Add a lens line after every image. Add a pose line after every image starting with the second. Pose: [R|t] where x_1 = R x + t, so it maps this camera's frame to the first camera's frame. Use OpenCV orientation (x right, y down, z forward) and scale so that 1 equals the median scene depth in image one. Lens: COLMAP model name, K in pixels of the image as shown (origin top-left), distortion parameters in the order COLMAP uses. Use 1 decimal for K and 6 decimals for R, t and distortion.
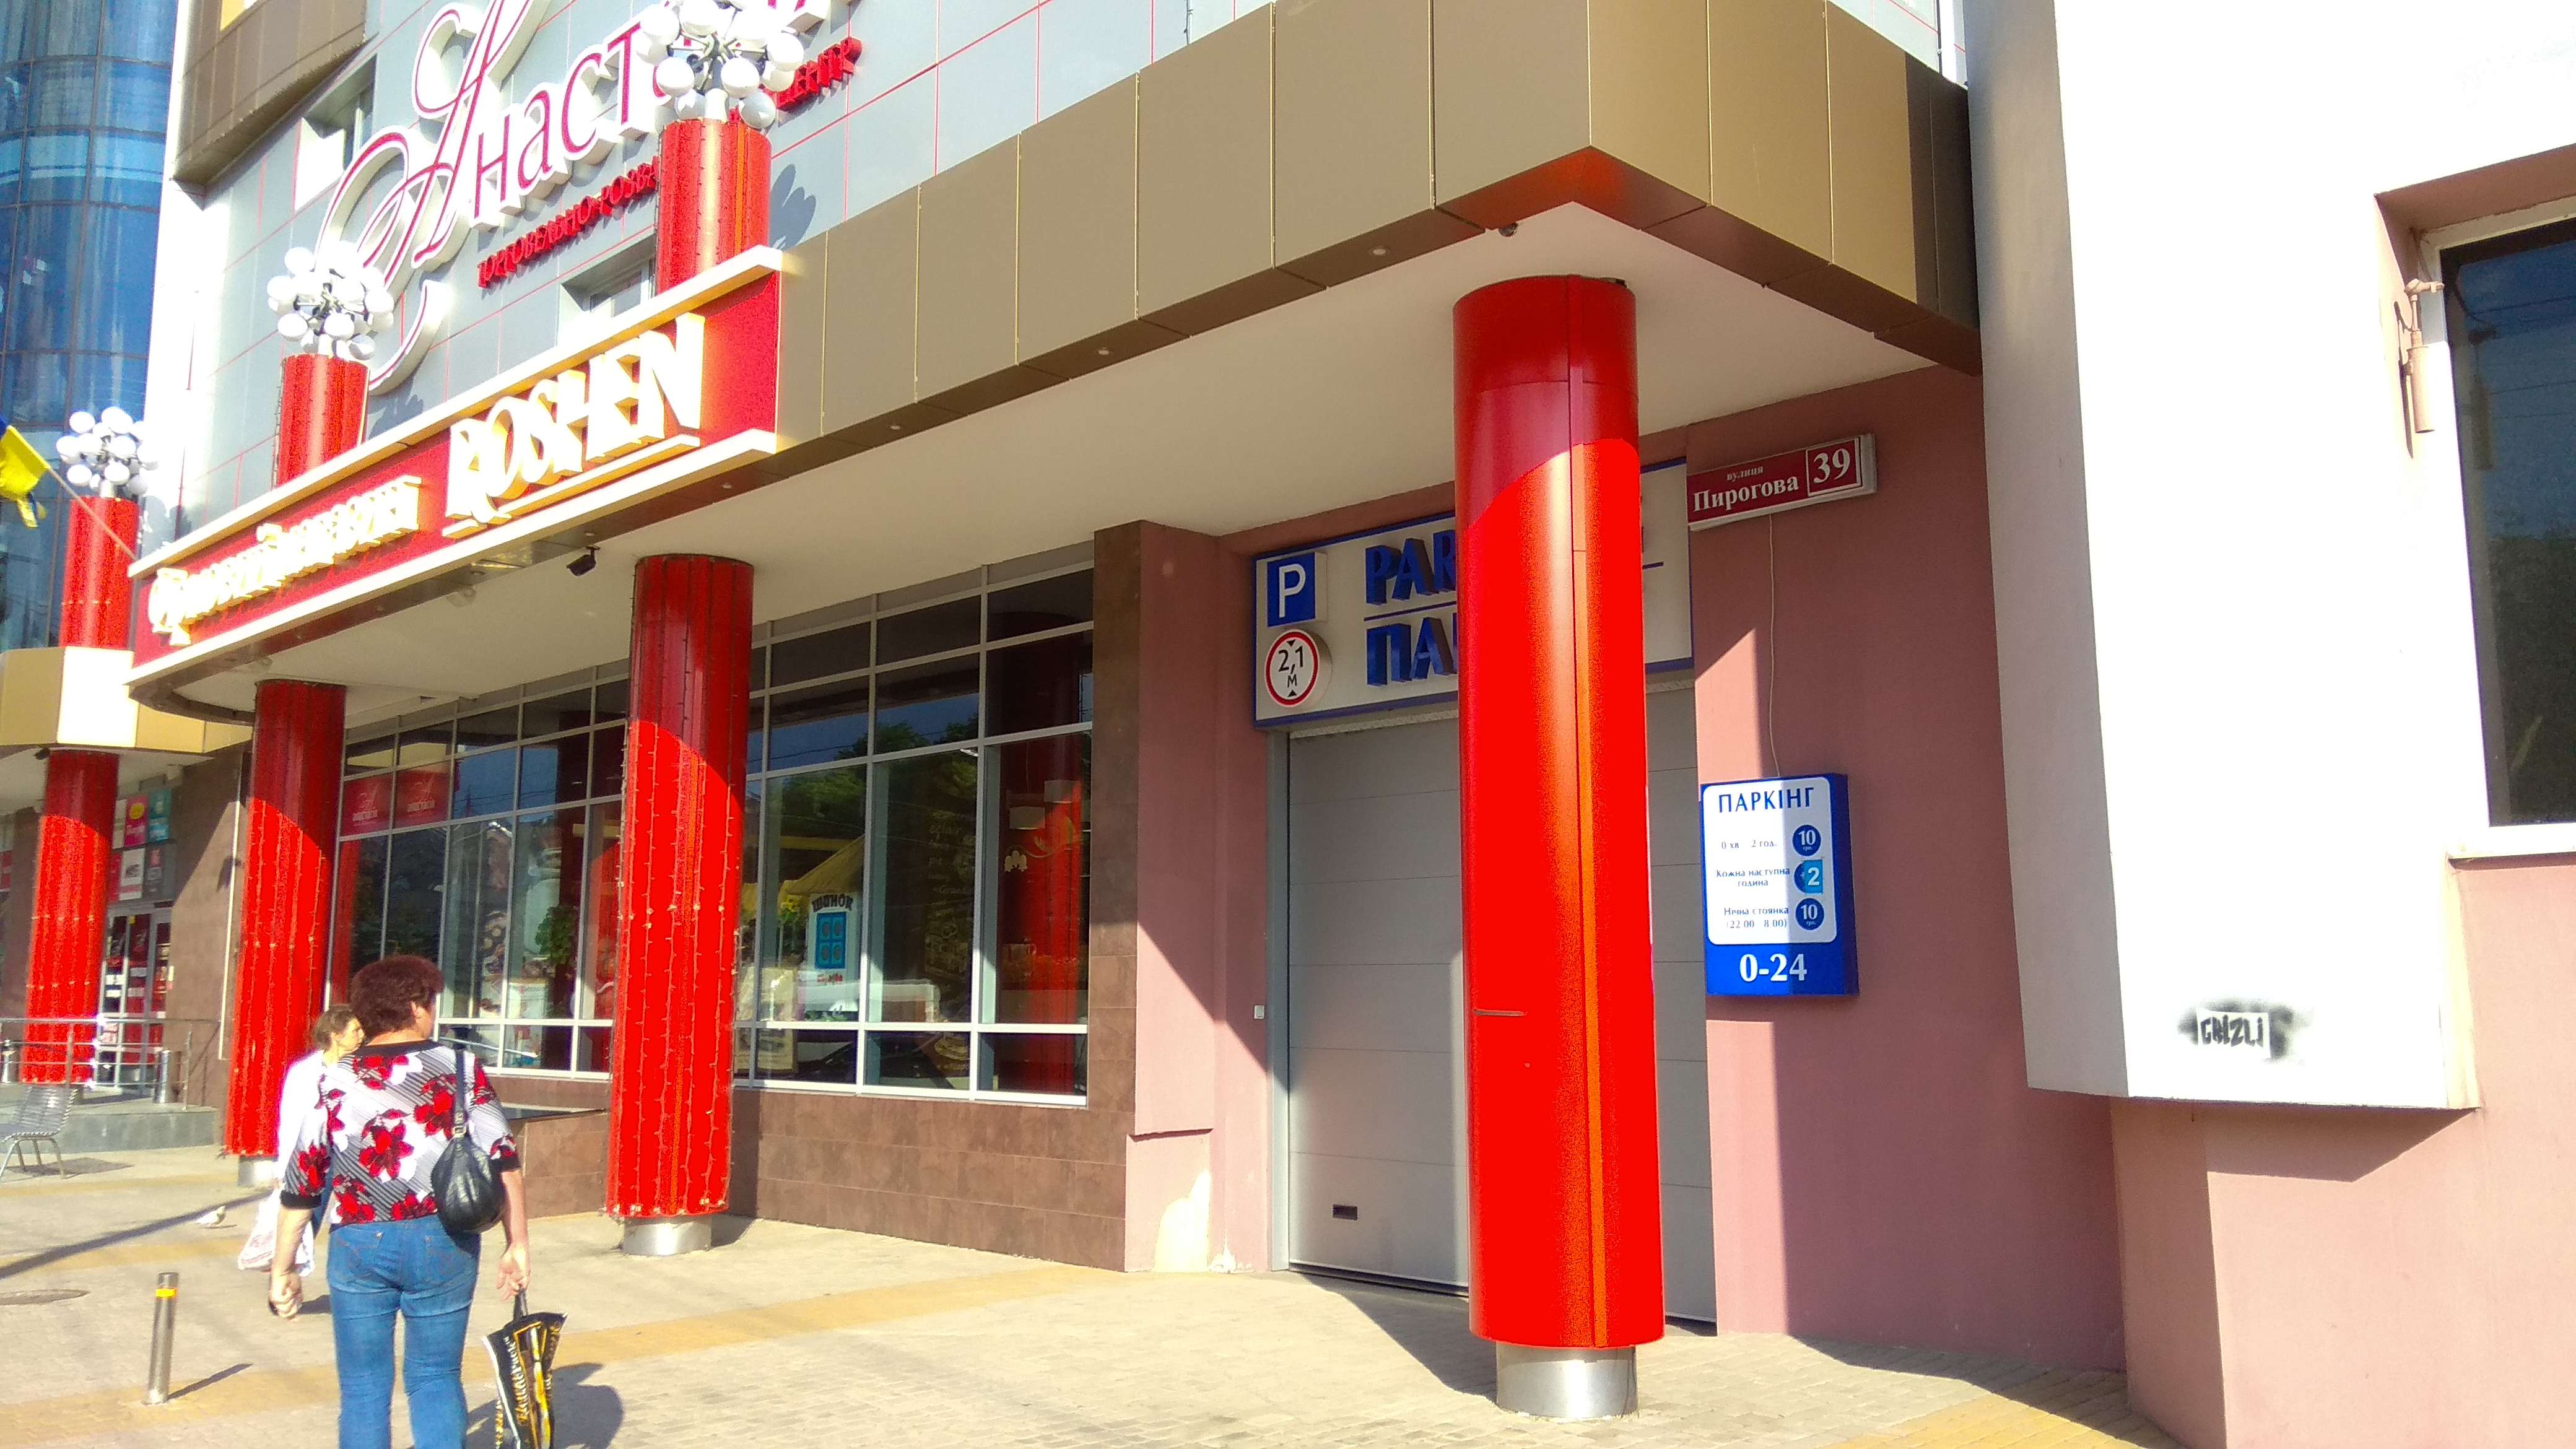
lens RADIAL K [[2011.3, 0, 1255.9], [0, 2011.3, 713.4], [0, 0, 1]] dist [0.129808, -0.216100]
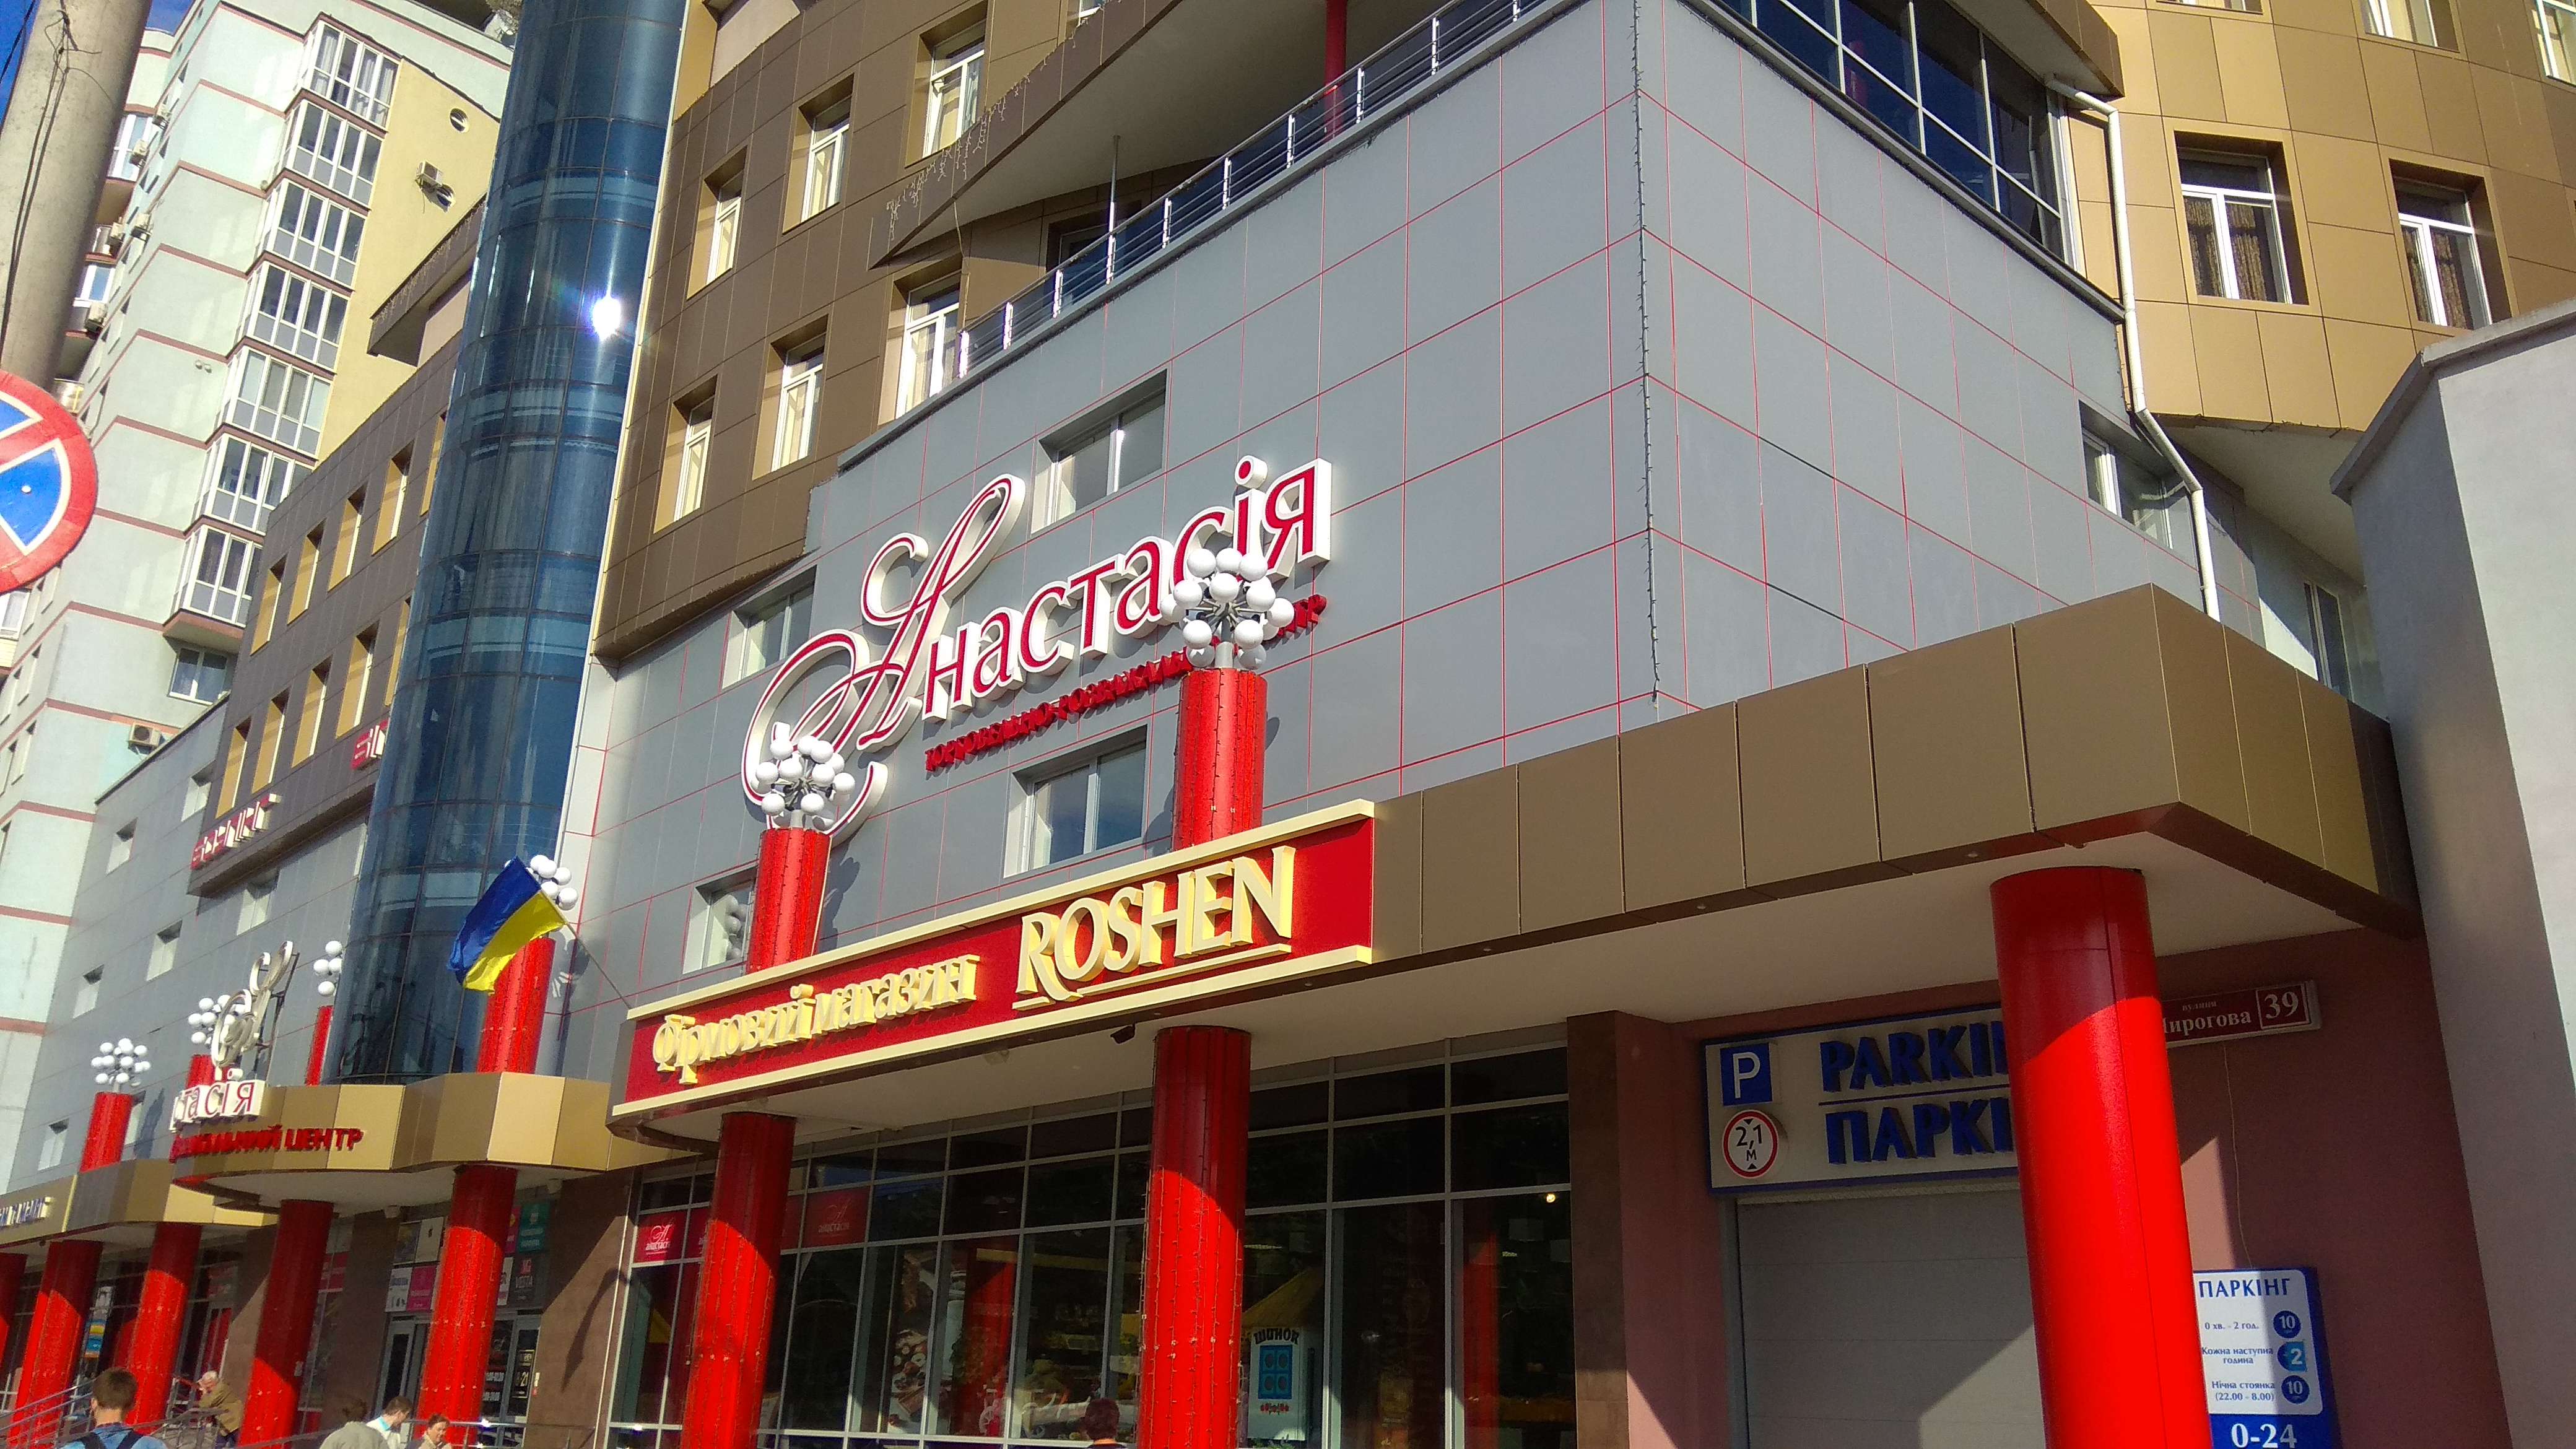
lens RADIAL K [[2011.3, 0, 1255.9], [0, 2011.3, 713.4], [0, 0, 1]] dist [0.129808, -0.216100]
pose [[0.998829, 0.013478, -0.046455, -0.201680], [-0.022220, 0.980917, -0.193155, -0.030972], [0.042966, 0.193961, 0.980068, -0.193094]]
